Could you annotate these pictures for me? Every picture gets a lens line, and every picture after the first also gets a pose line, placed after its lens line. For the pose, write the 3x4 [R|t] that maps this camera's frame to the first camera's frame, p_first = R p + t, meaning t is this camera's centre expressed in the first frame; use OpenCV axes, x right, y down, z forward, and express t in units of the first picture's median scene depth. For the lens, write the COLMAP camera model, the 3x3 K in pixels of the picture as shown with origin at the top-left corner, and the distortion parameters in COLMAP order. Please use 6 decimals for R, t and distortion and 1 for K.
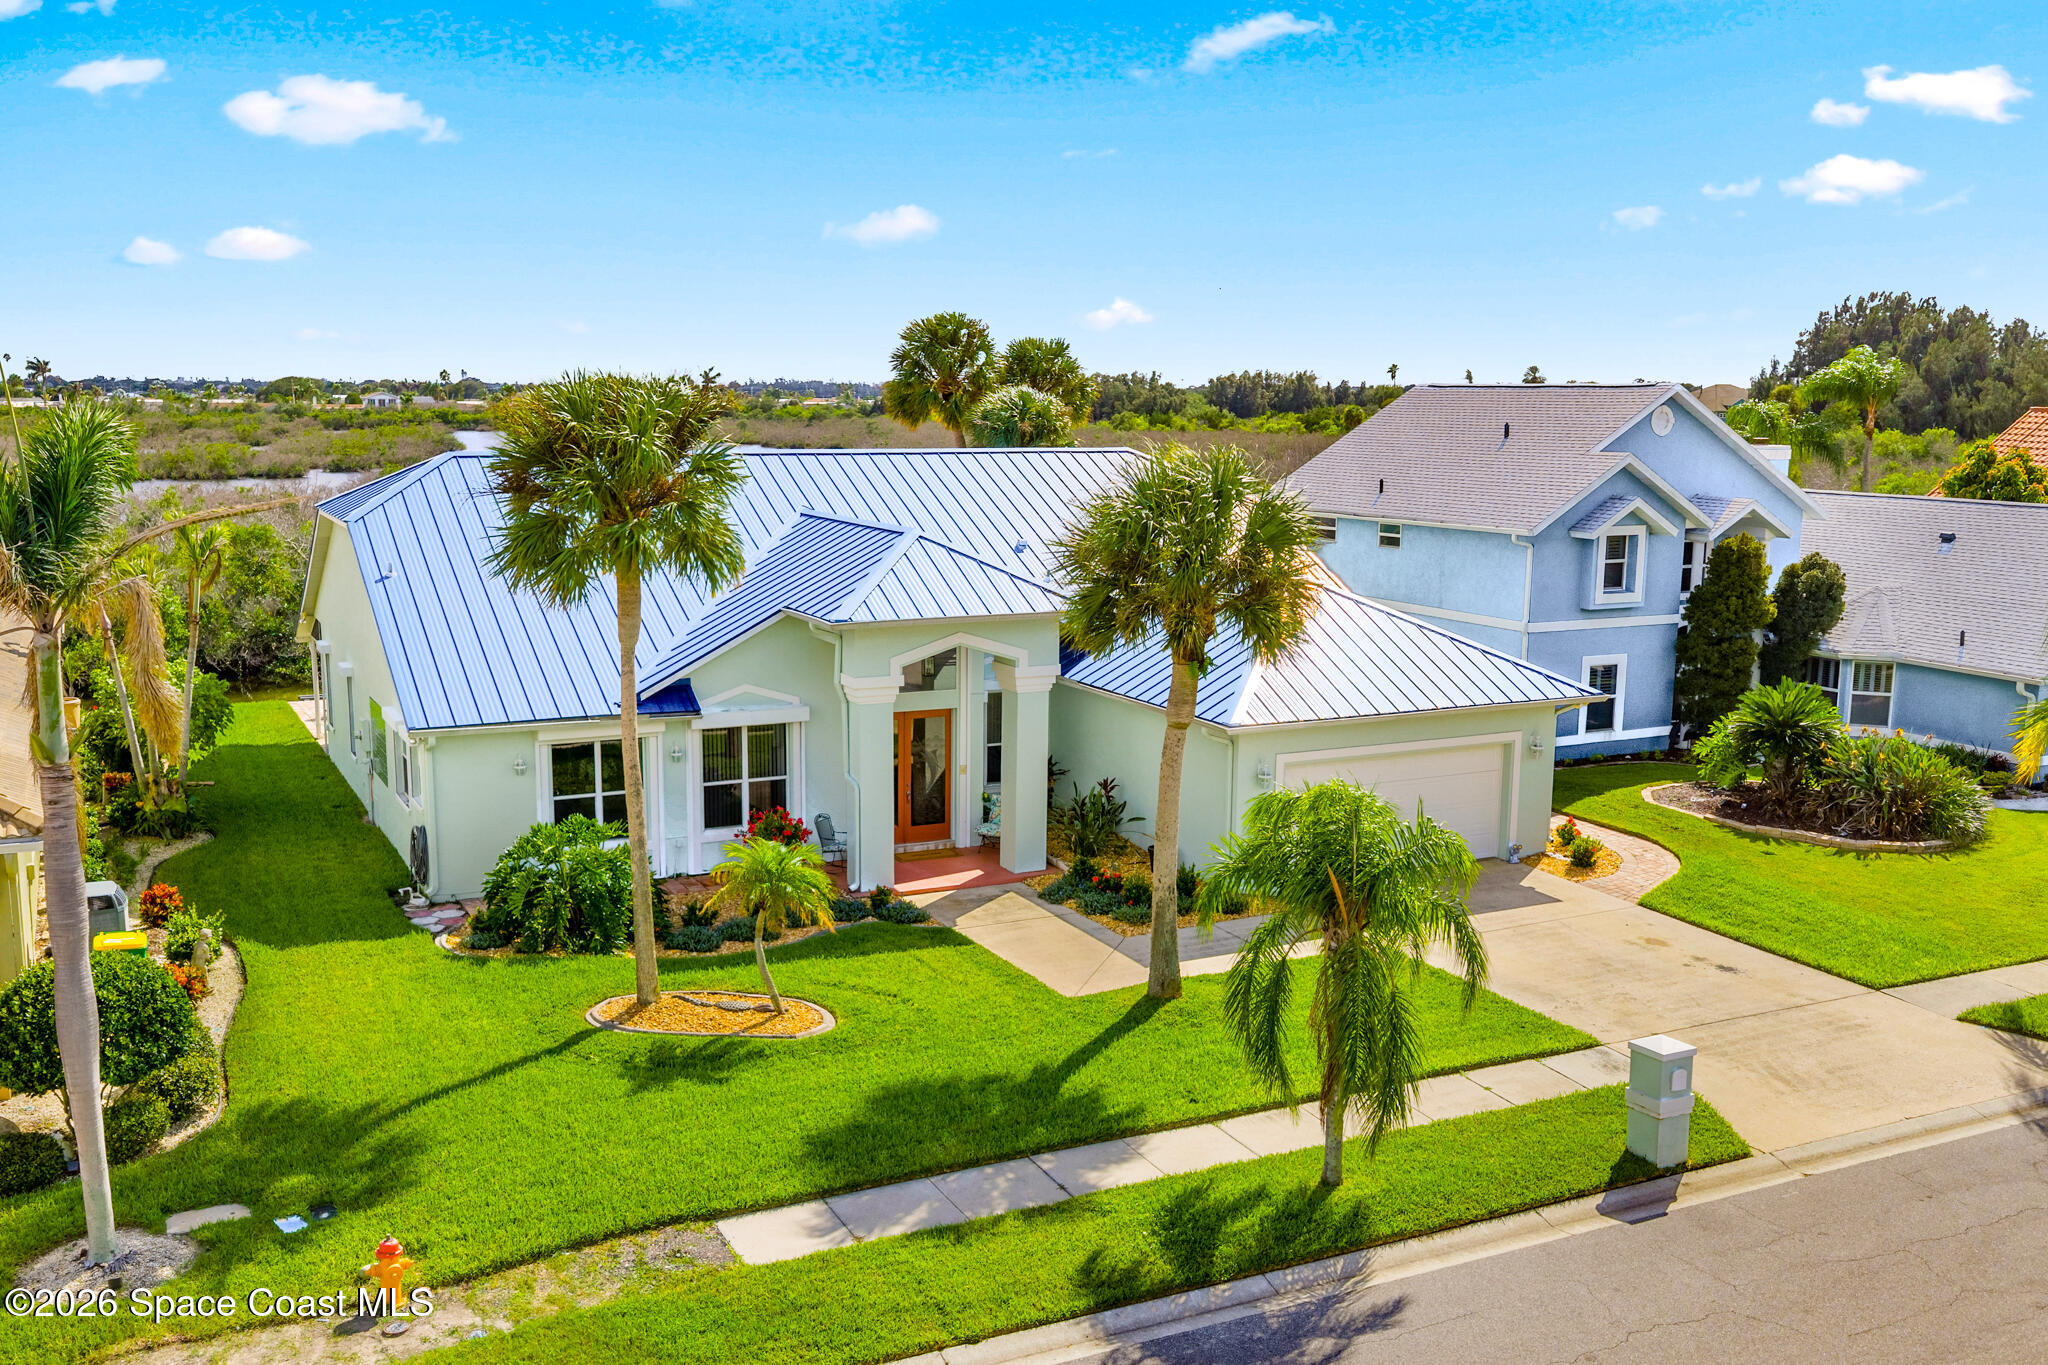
lens RADIAL K [[1865.4, 0, 1028.5], [0, 1865.4, 707.8], [0, 0, 1]] dist [0.000800, -0.011382]
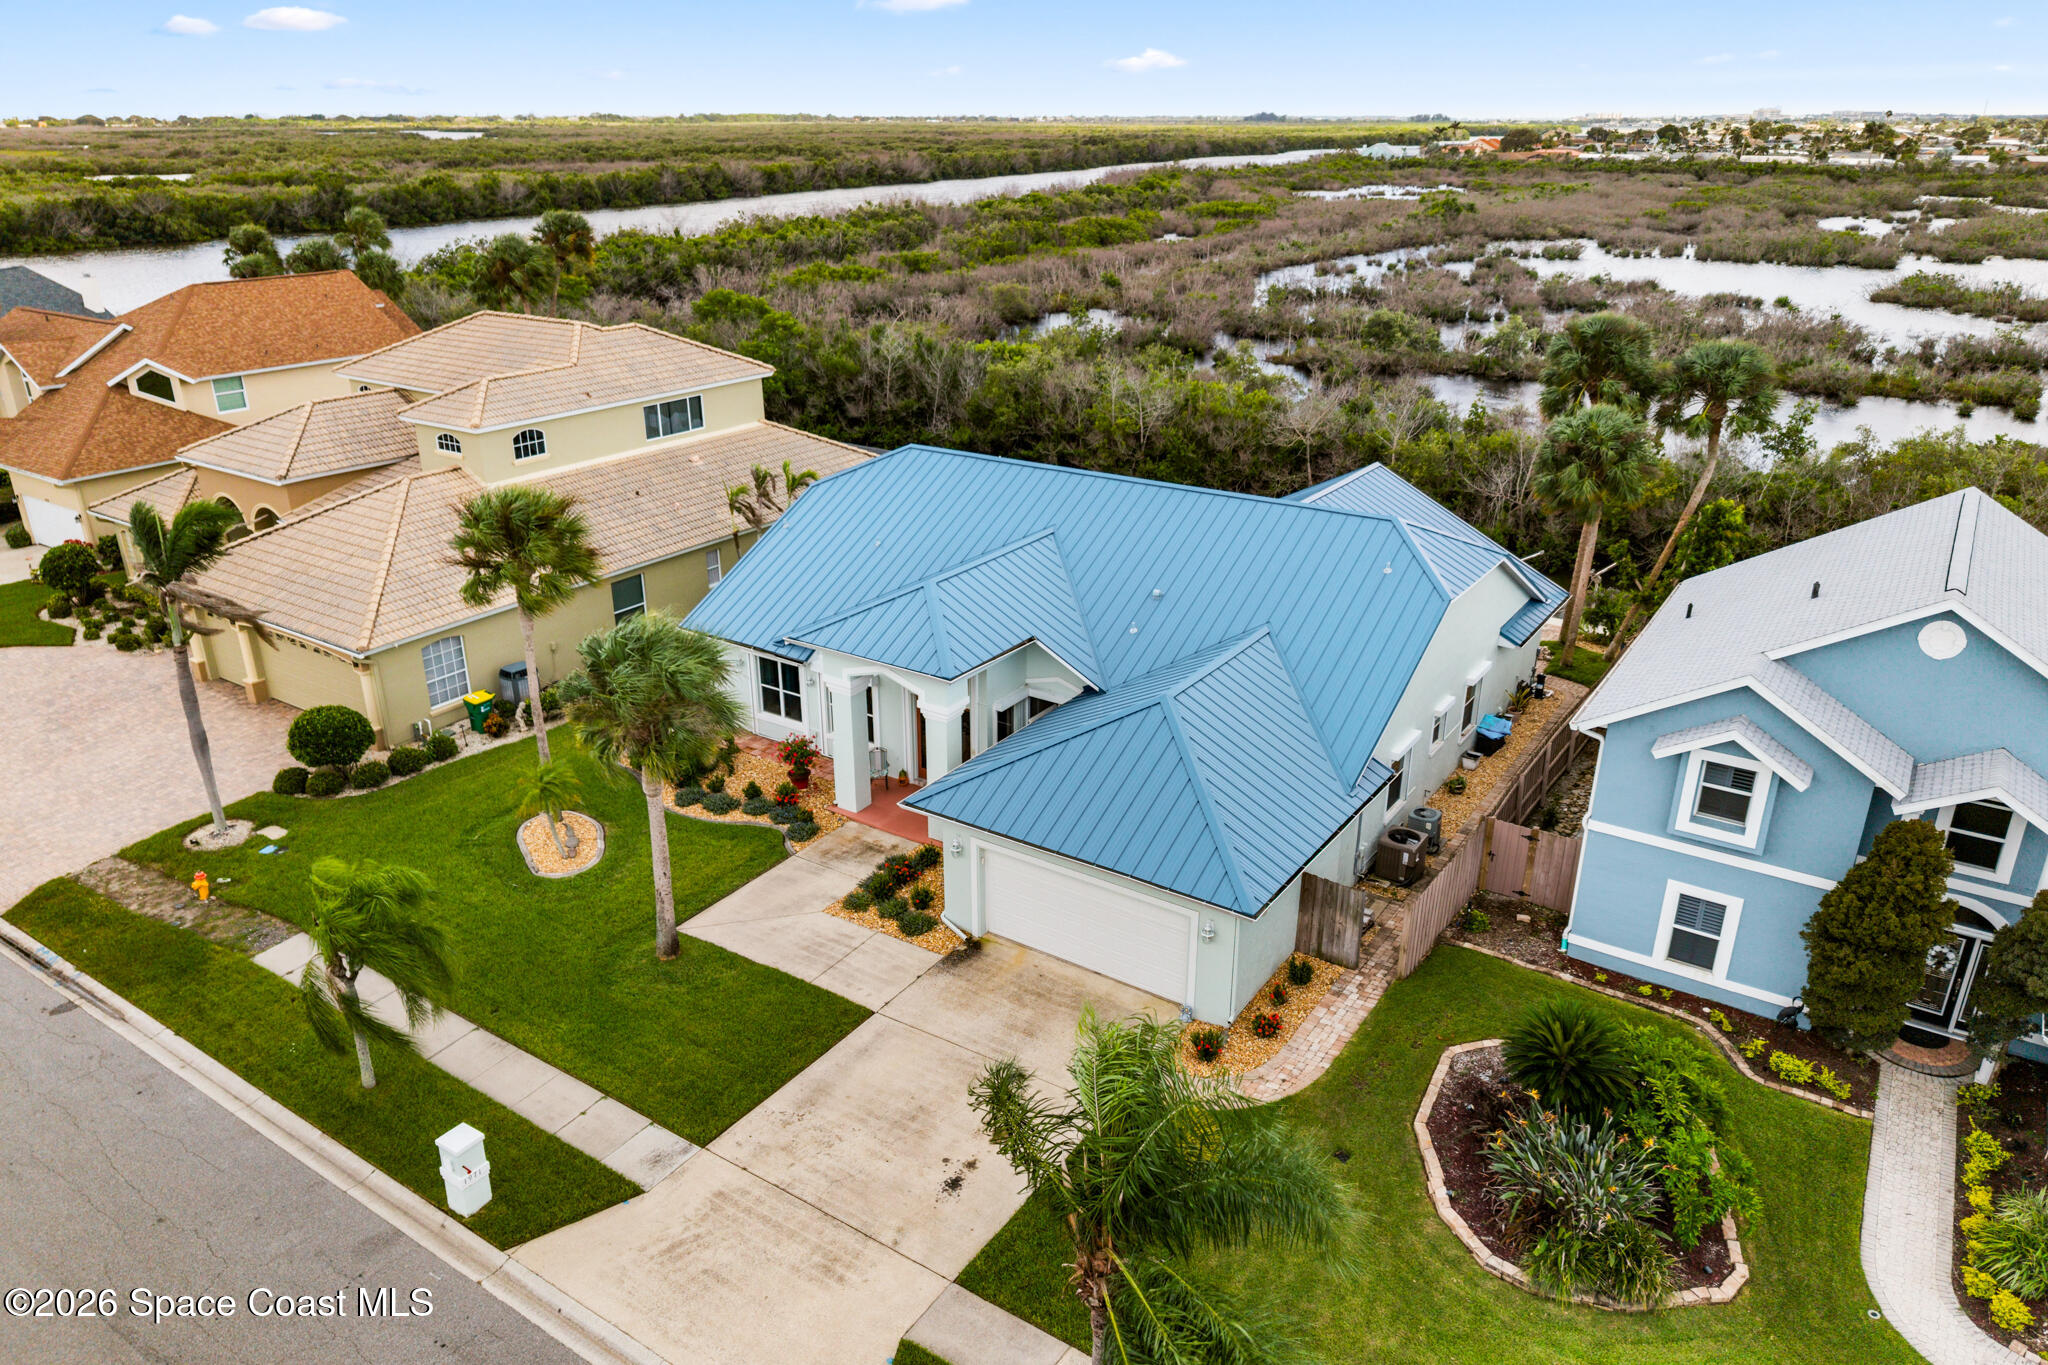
lens RADIAL K [[1390.6, 0, 1024.0], [0, 1390.6, 682.5], [0, 0, 1]] dist [0.014173, -0.026994]
pose [[0.486142, 0.322435, -0.812220, 0.899981], [-0.143011, 0.946265, 0.290051, -0.358995], [0.862099, -0.024849, 0.506131, 0.583100]]
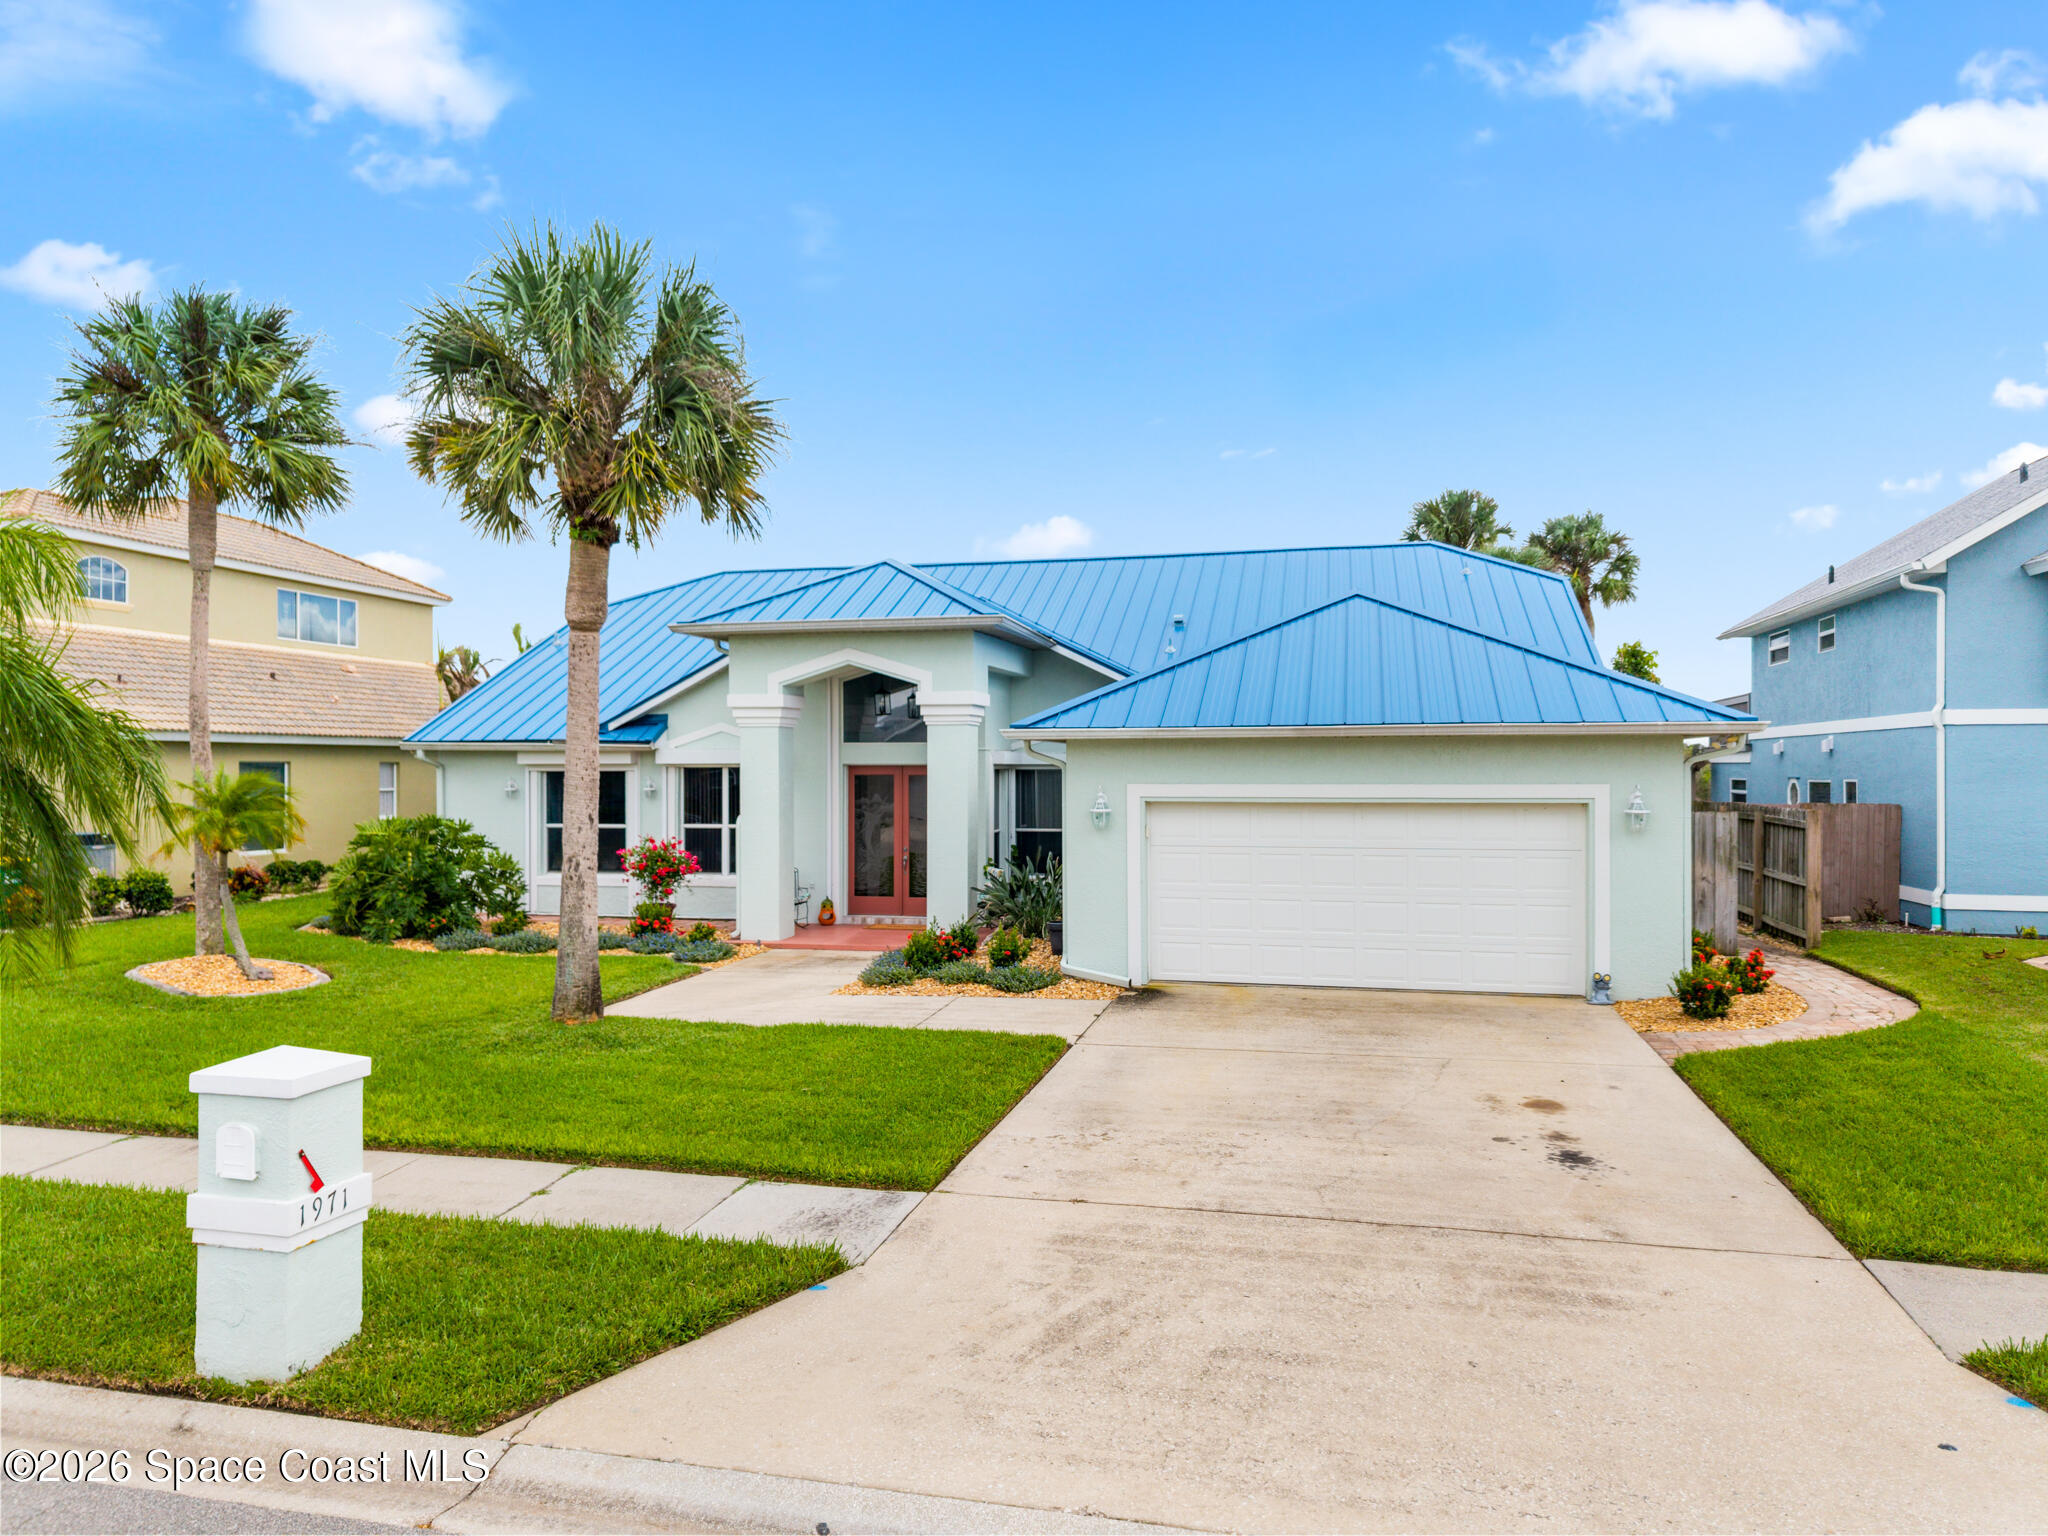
lens RADIAL K [[1376.5, 0, 1016.9], [0, 1376.5, 787.2], [0, 0, 1]] dist [0.002762, -0.002780]
pose [[0.760739, -0.003756, -0.649048, 0.455163], [-0.099820, 0.987410, -0.122711, 0.097707], [0.641337, 0.158139, 0.750786, 0.600378]]
